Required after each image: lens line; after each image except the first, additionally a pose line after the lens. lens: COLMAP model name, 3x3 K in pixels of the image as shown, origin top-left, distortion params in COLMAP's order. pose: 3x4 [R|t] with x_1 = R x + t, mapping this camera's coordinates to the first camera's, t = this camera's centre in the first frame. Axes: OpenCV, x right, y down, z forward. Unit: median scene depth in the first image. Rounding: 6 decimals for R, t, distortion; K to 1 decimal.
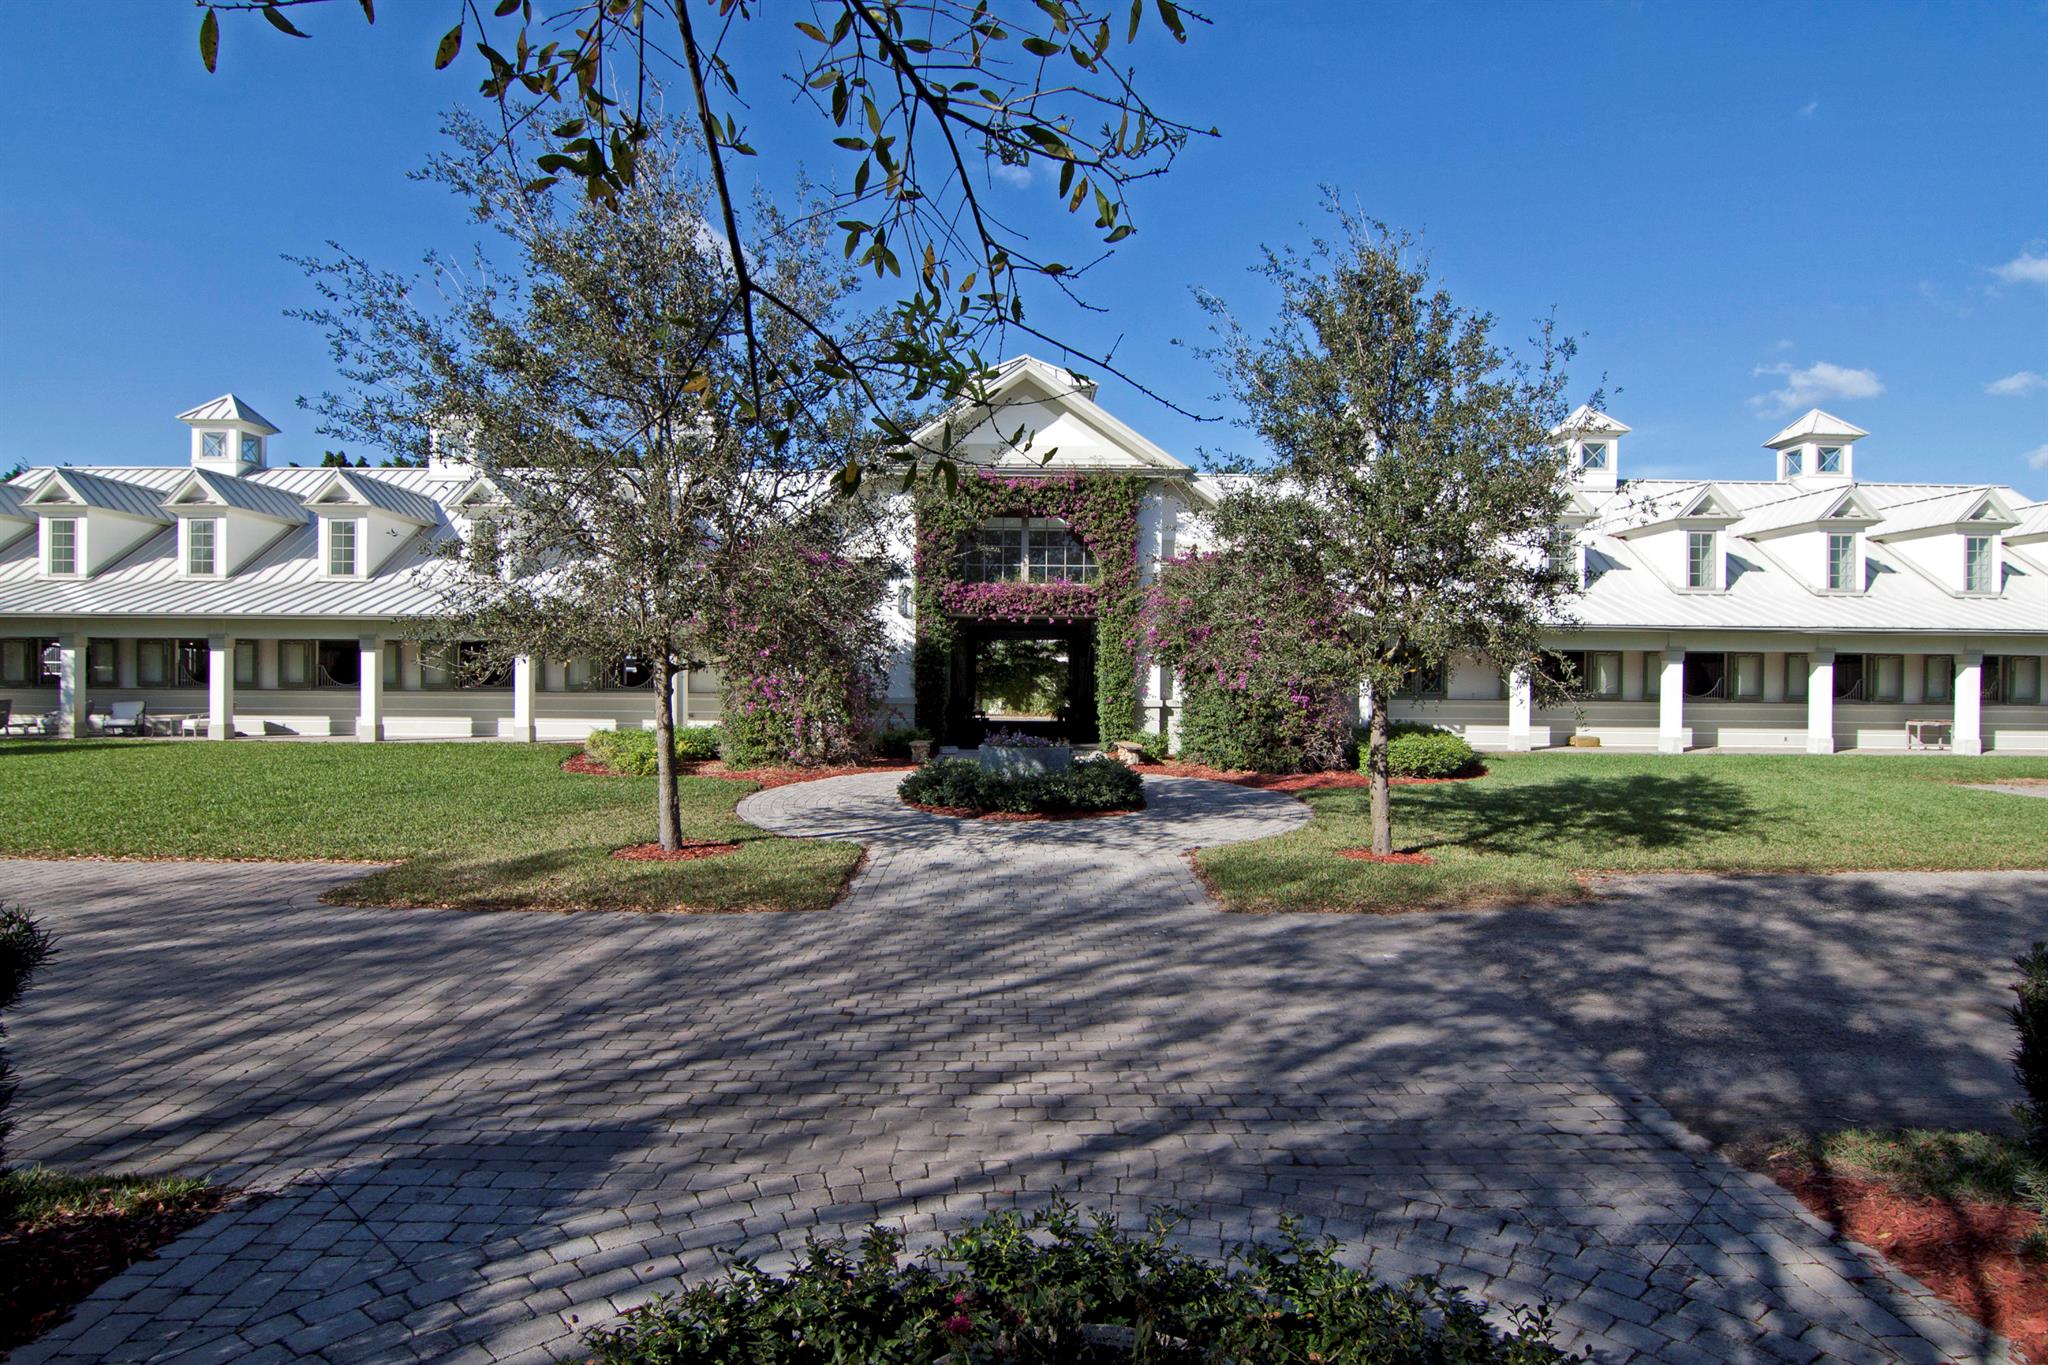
lens RADIAL K [[1032.8, 0, 1025.4], [0, 1032.8, 687.2], [0, 0, 1]] dist [0.003113, 0.000494]
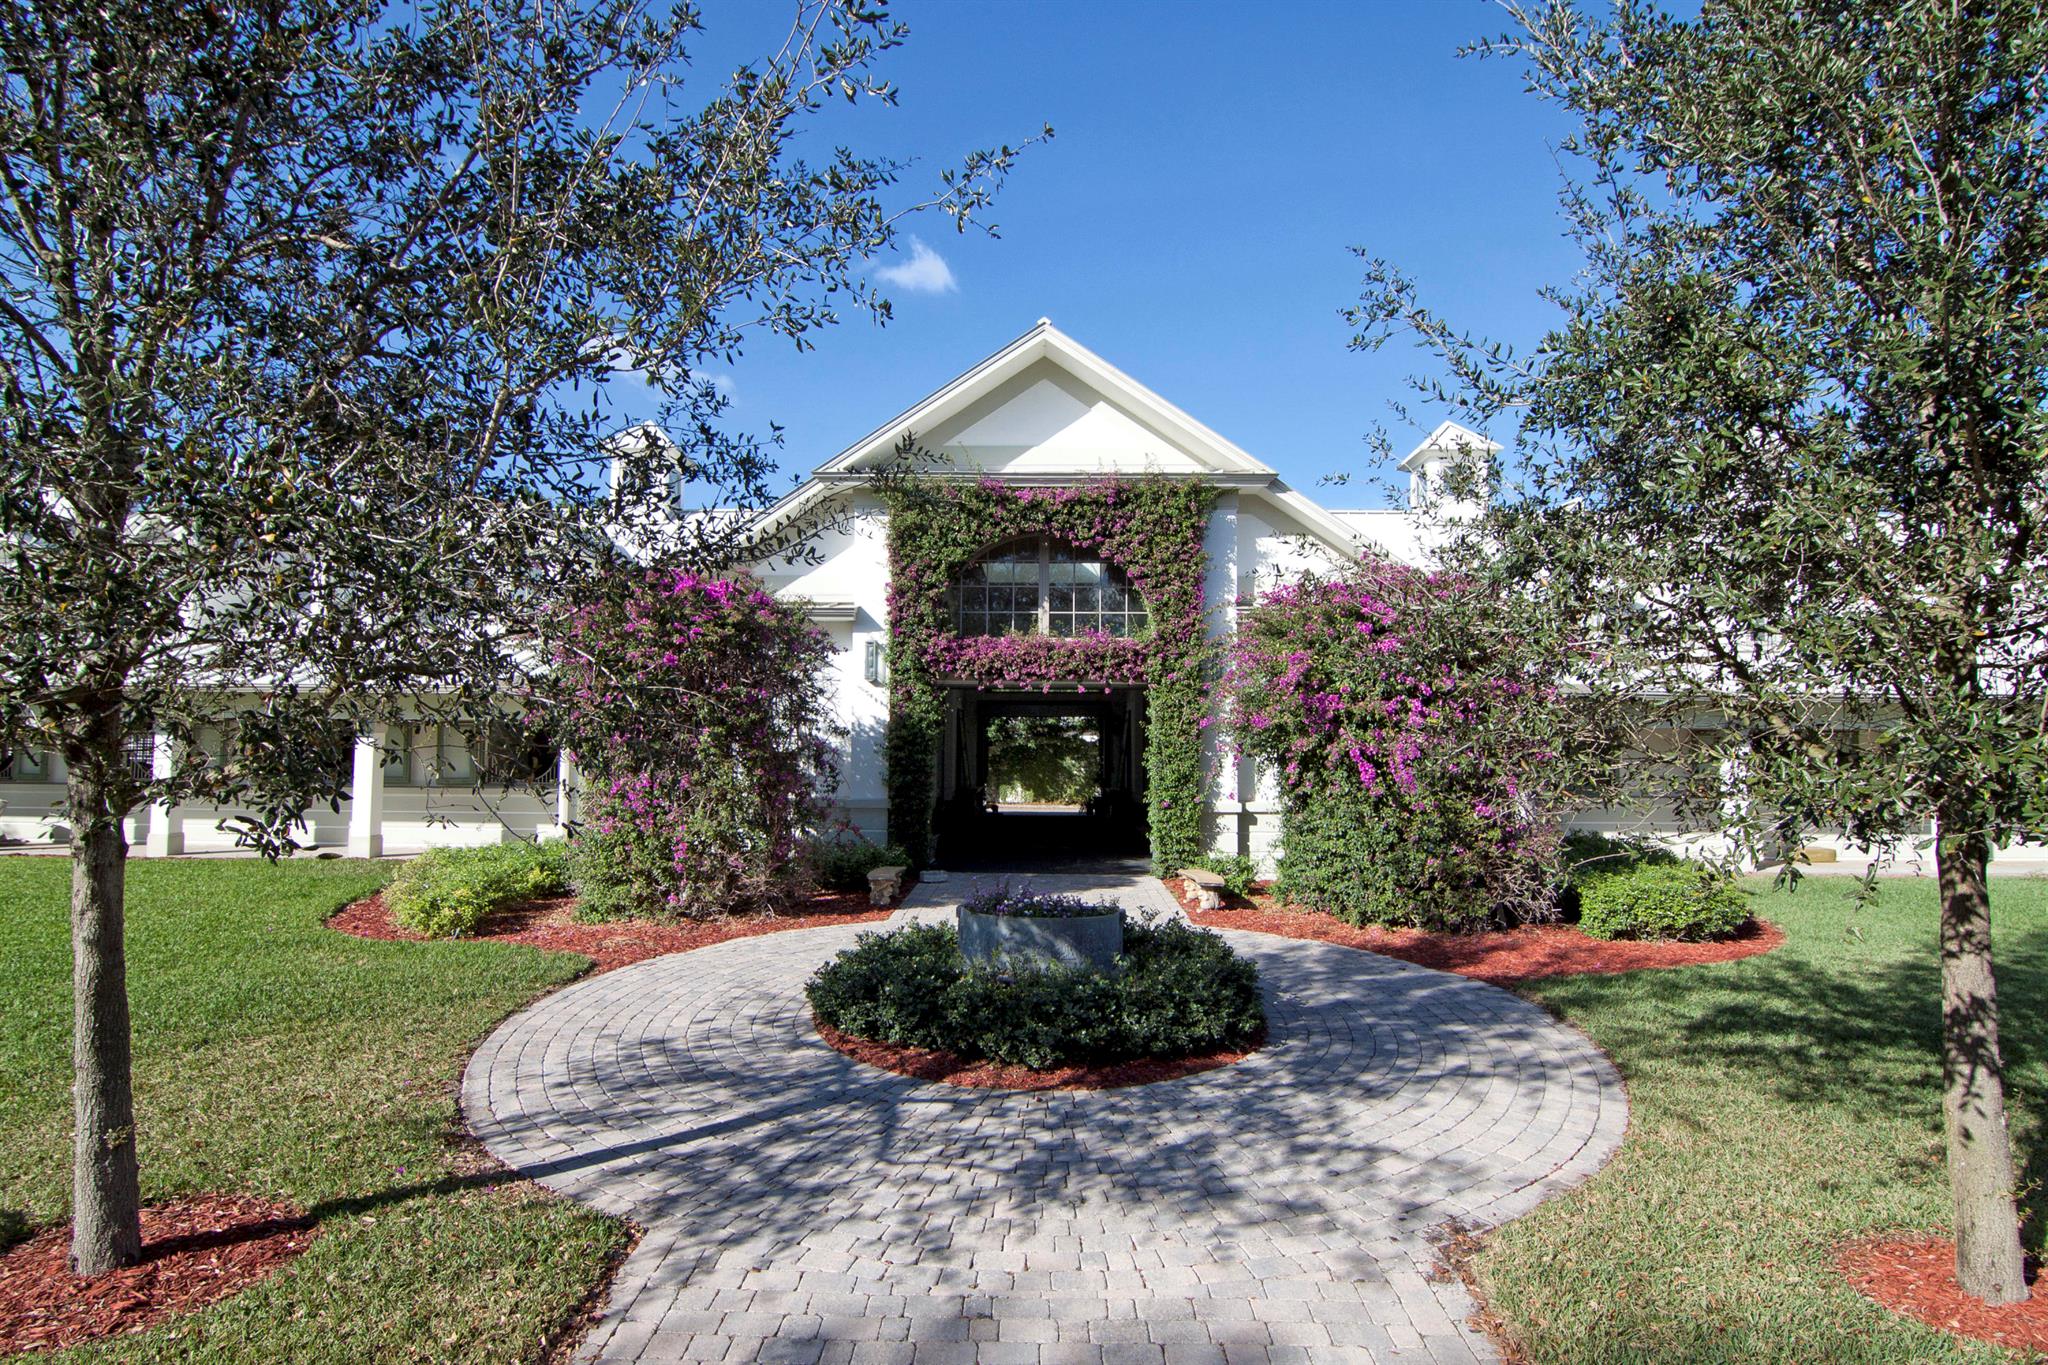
lens RADIAL K [[1032.8, 0, 1031.7], [0, 1032.8, 684.0], [0, 0, 1]] dist [0.003113, 0.000494]
pose [[0.999855, -0.002084, -0.016888, 0.003193], [0.000785, 0.997067, -0.076530, -0.014370], [0.016998, 0.076506, 0.996924, 0.301037]]
